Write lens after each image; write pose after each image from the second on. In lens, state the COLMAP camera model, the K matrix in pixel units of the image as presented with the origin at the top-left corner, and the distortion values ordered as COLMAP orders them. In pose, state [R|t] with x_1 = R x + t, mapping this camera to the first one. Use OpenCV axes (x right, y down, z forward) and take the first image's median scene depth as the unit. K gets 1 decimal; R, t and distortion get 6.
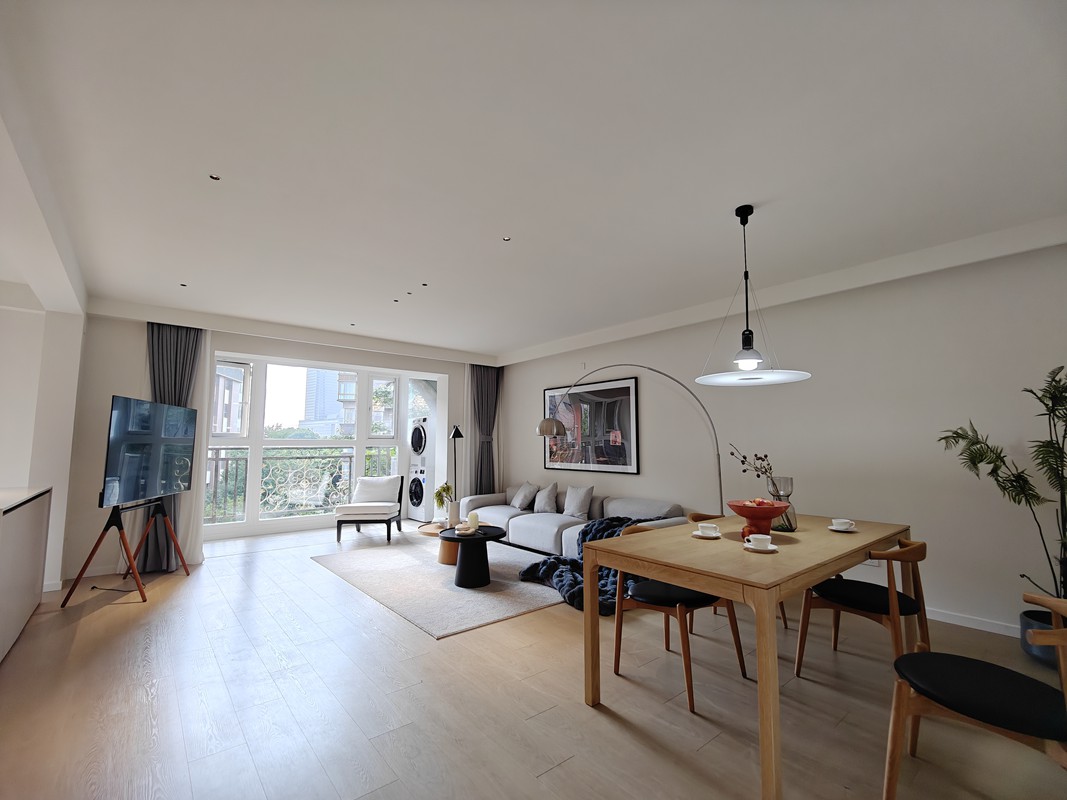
lens RADIAL K [[463.9, 0, 531.4], [0, 463.9, 398.9], [0, 0, 1]] dist [-0.002300, -0.000745]
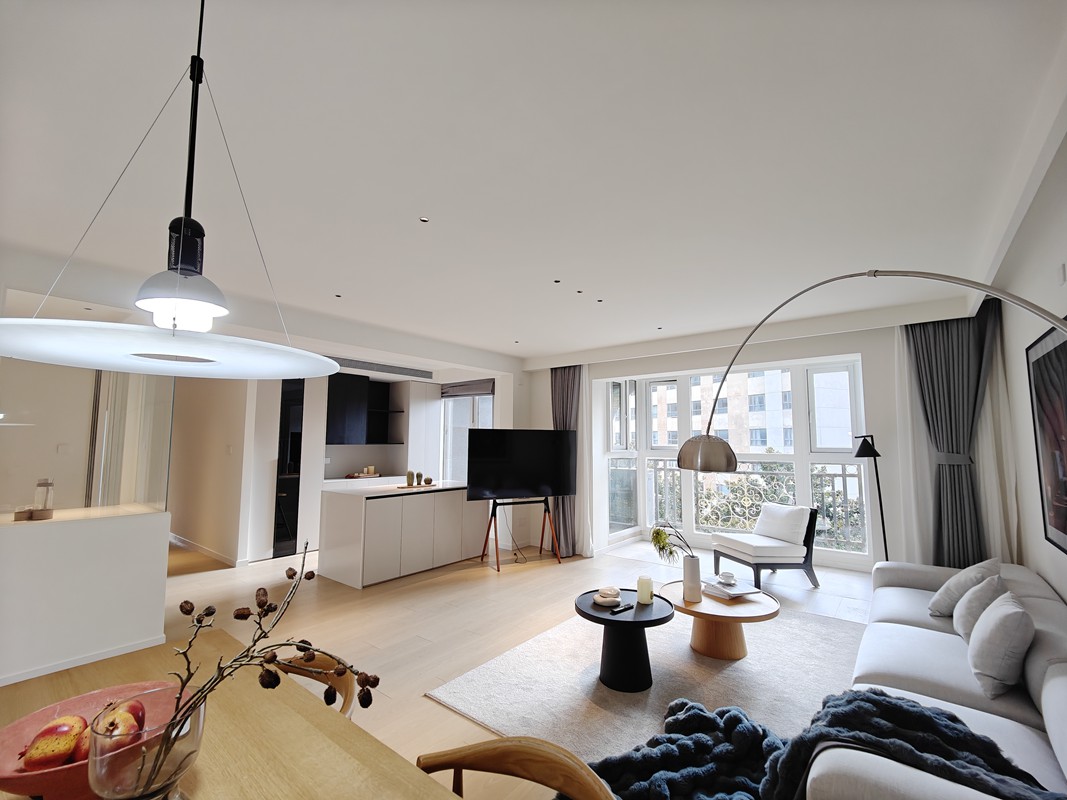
lens RADIAL K [[463.9, 0, 531.4], [0, 463.9, 398.9], [0, 0, 1]] dist [-0.002300, -0.000745]
pose [[0.171065, -0.083025, -0.981755, 0.372194], [0.096876, 0.993032, -0.067098, 0.007822], [0.980485, -0.083630, 0.177916, 0.514819]]
